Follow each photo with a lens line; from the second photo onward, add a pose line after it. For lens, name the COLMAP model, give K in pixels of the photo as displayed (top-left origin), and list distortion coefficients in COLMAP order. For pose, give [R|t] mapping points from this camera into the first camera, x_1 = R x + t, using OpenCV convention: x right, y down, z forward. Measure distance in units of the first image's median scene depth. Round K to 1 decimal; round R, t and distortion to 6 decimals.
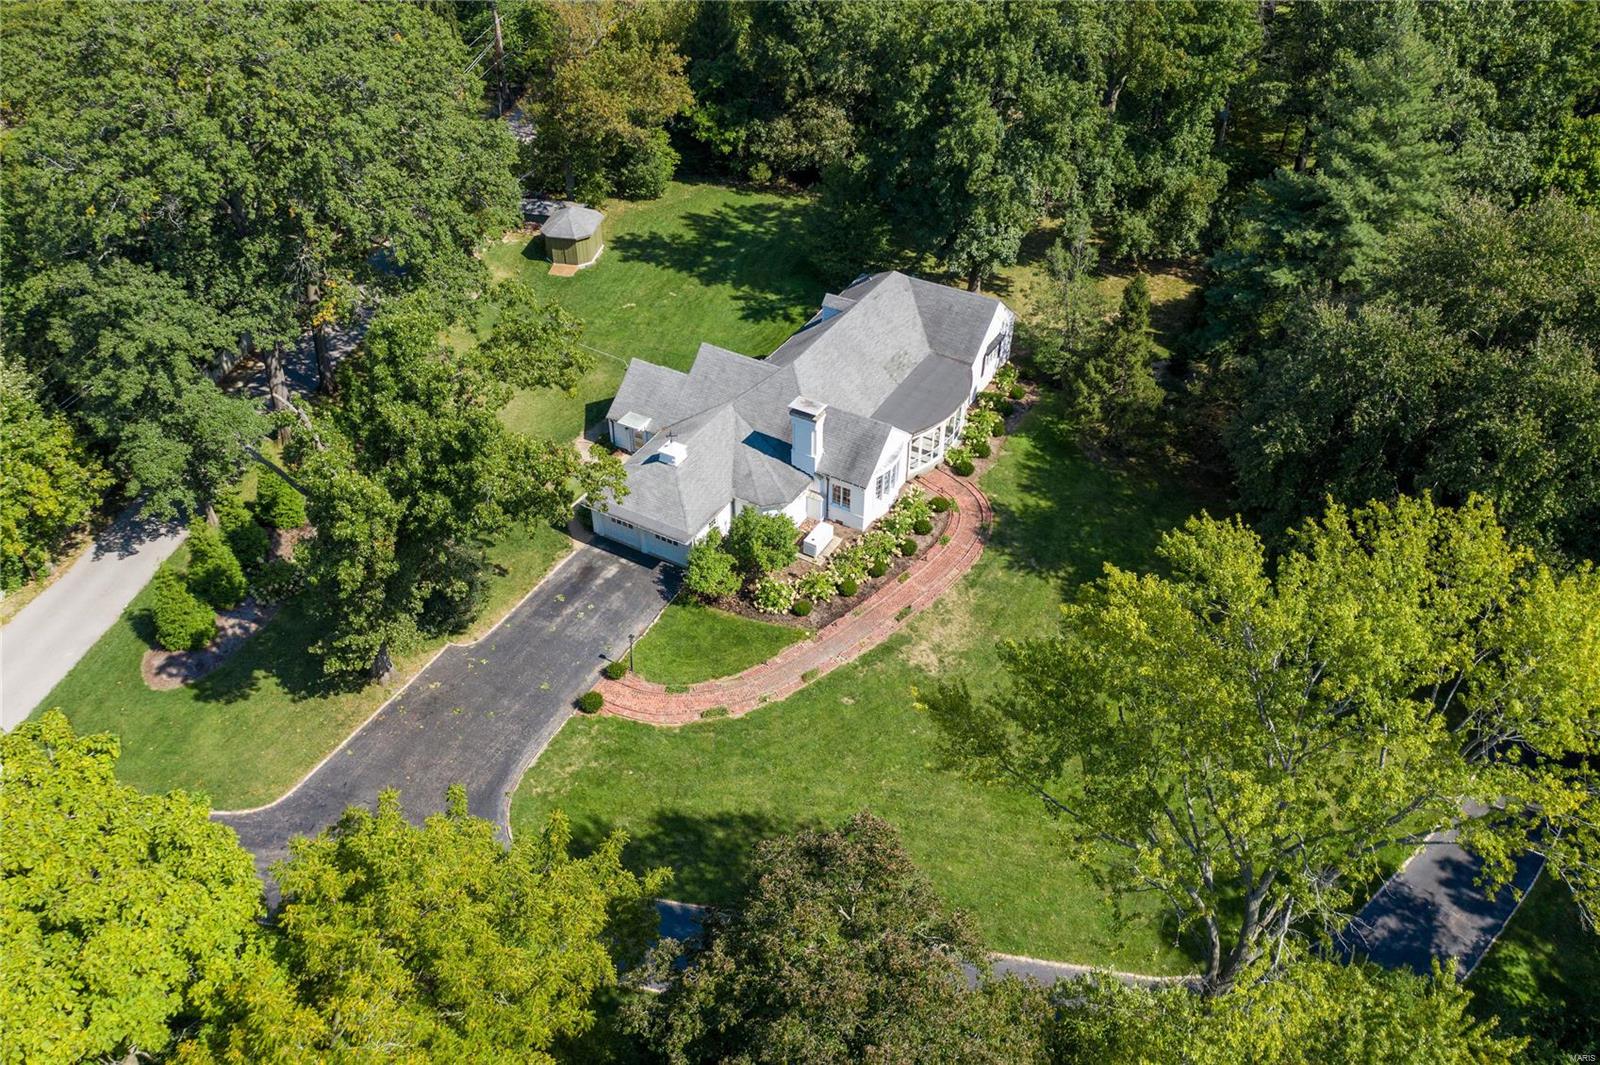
lens RADIAL K [[1241.2, 0, 799.1], [0, 1241.2, 535.7], [0, 0, 1]] dist [-0.013074, -0.002860]
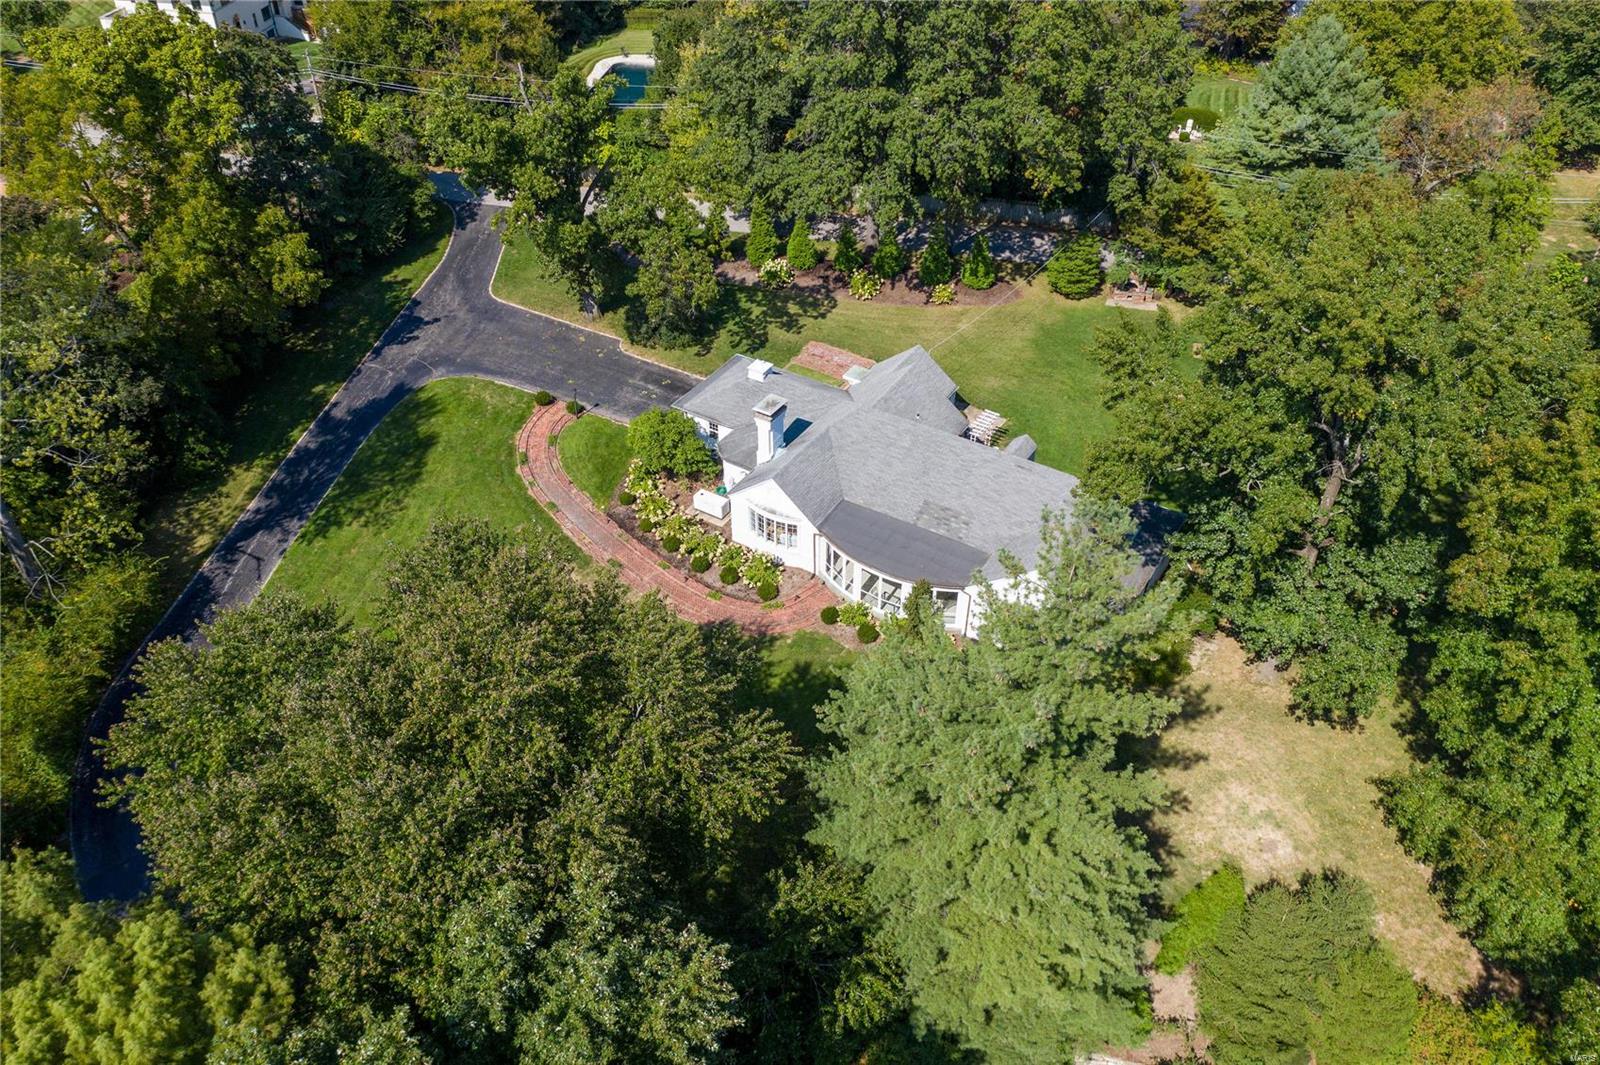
lens RADIAL K [[1241.2, 0, 792.9], [0, 1241.2, 532.0], [0, 0, 1]] dist [-0.013074, -0.002860]
pose [[-0.038581, 0.628600, -0.776771, 0.759667], [-0.632754, 0.586275, 0.505870, -0.502124], [0.773391, 0.511022, 0.375131, 0.611797]]
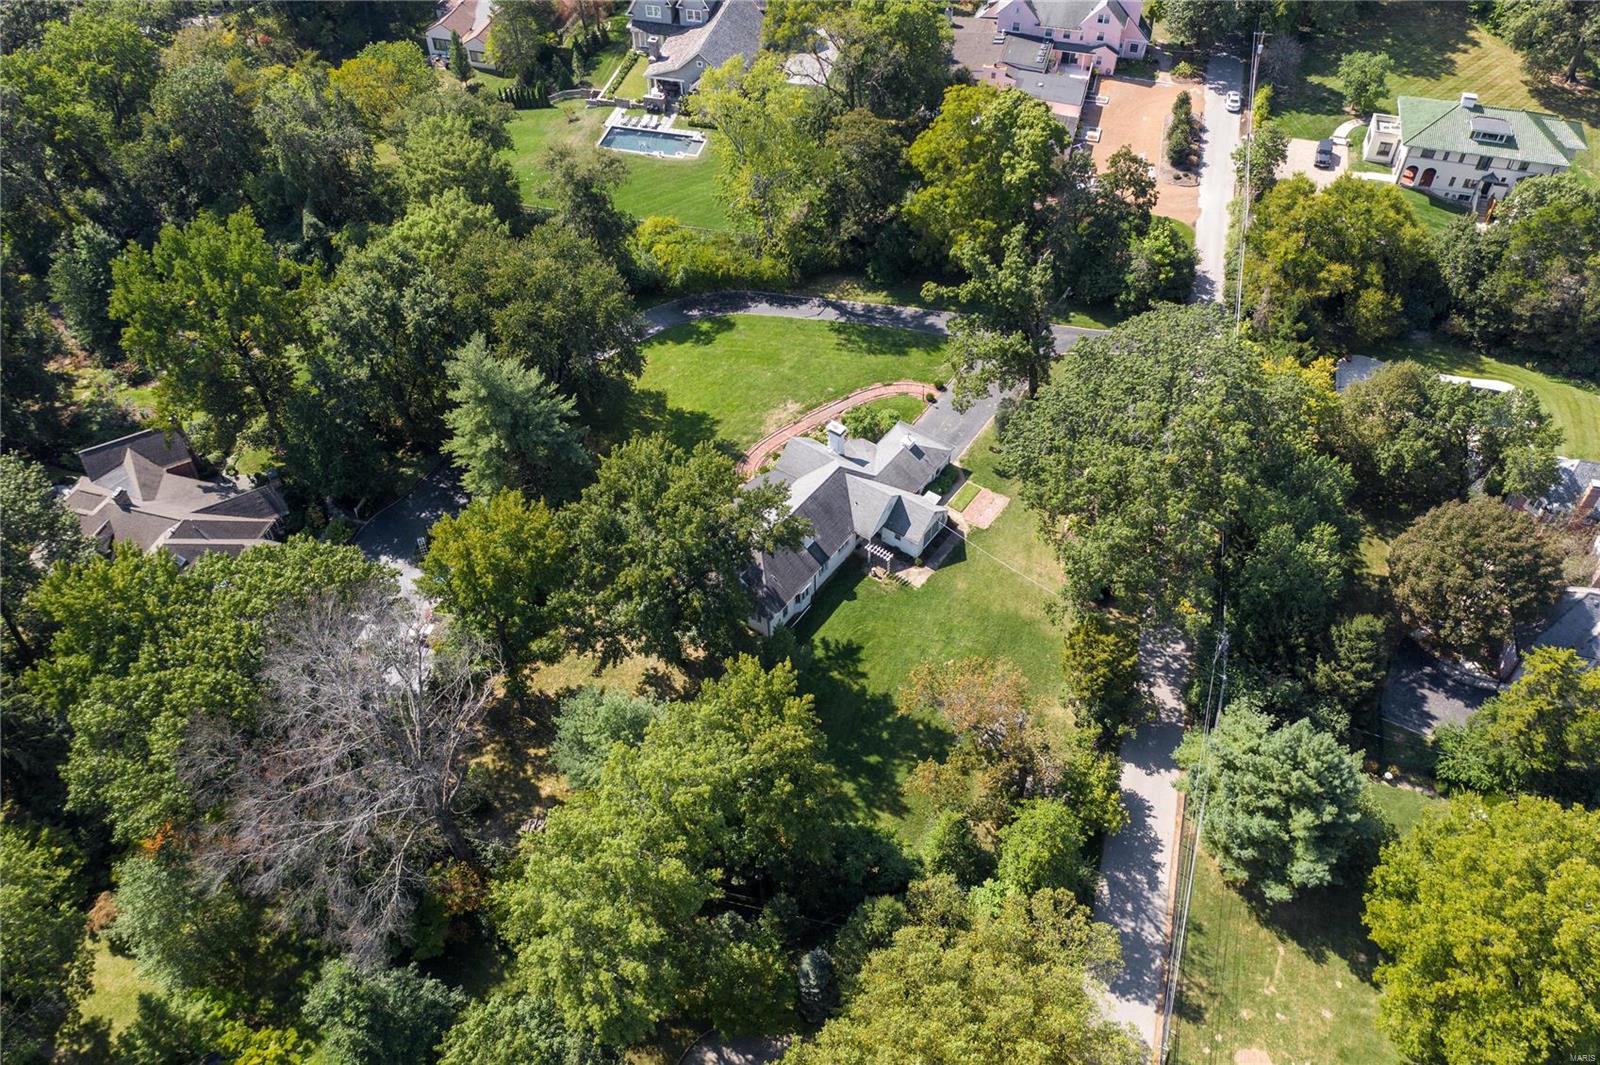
lens RADIAL K [[1241.2, 0, 806.2], [0, 1241.2, 538.9], [0, 0, 1]] dist [-0.013074, -0.002860]
pose [[-0.994110, -0.076744, 0.076519, -0.093255], [0.072881, 0.049140, 0.996129, -1.762357], [-0.080207, 0.995839, -0.043257, 1.114345]]
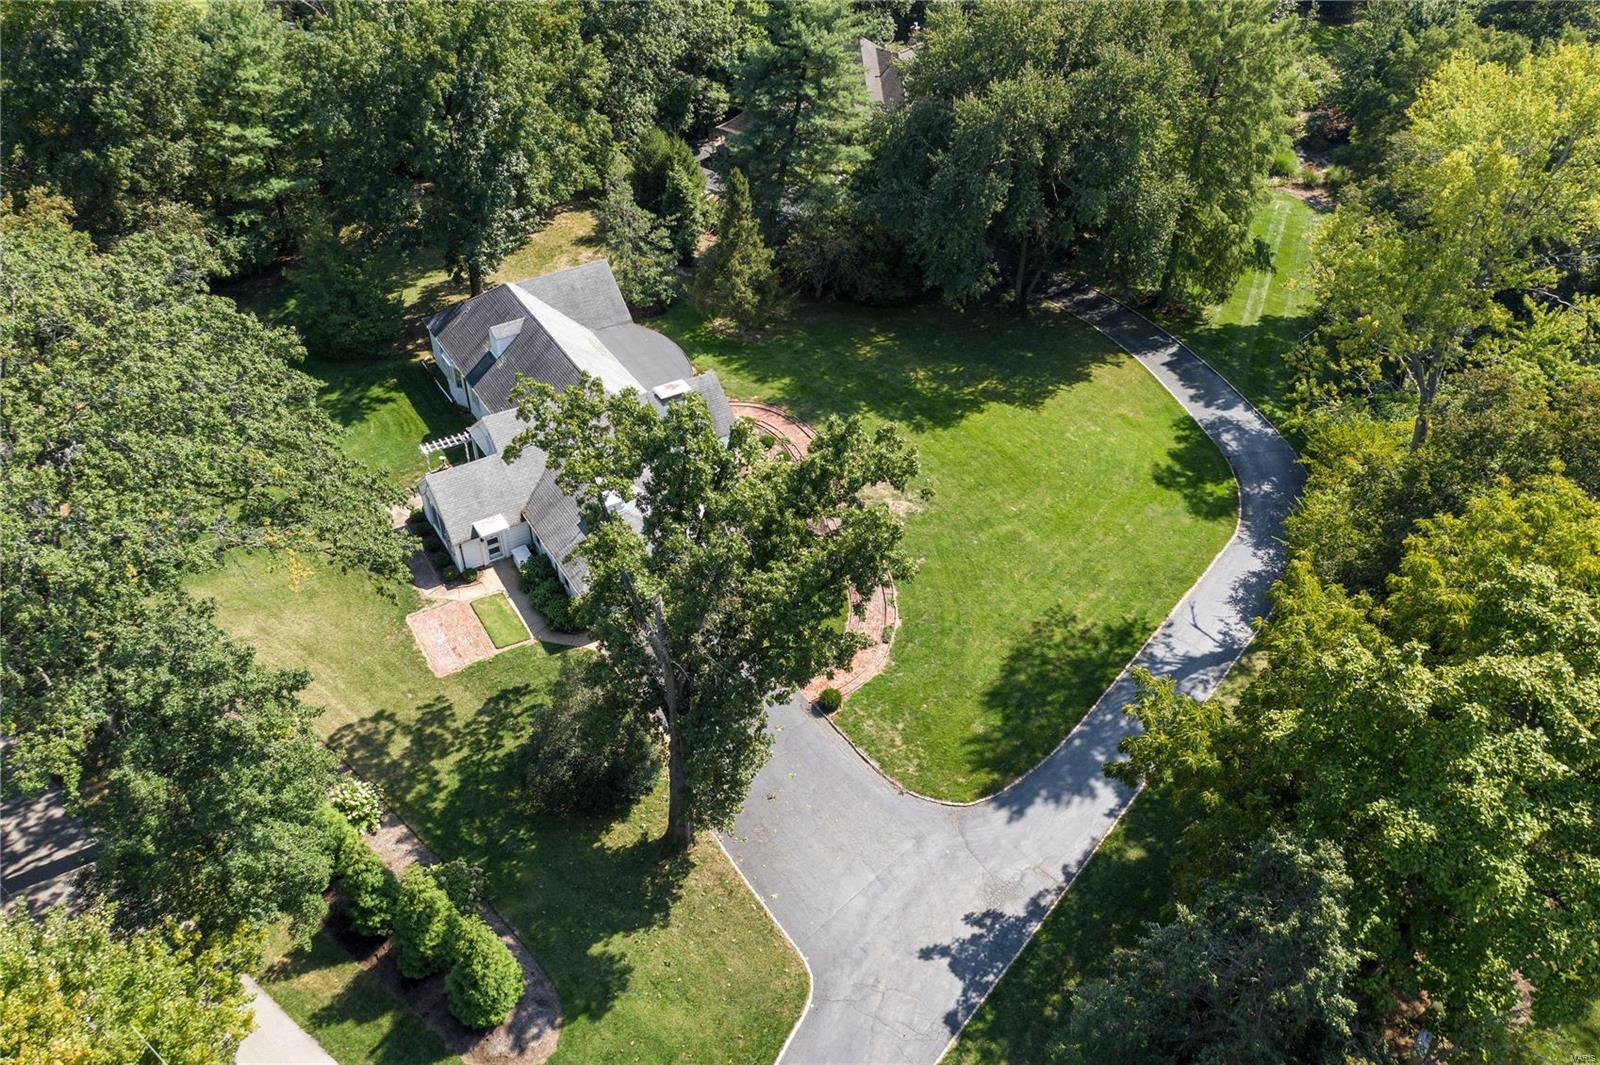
lens RADIAL K [[1241.2, 0, 796.0], [0, 1241.2, 564.6], [0, 0, 1]] dist [-0.013074, -0.002860]
pose [[0.493394, -0.564049, 0.662126, -0.609330], [0.553491, 0.790823, 0.261239, -0.177706], [-0.670977, 0.237587, 0.702384, 0.235363]]
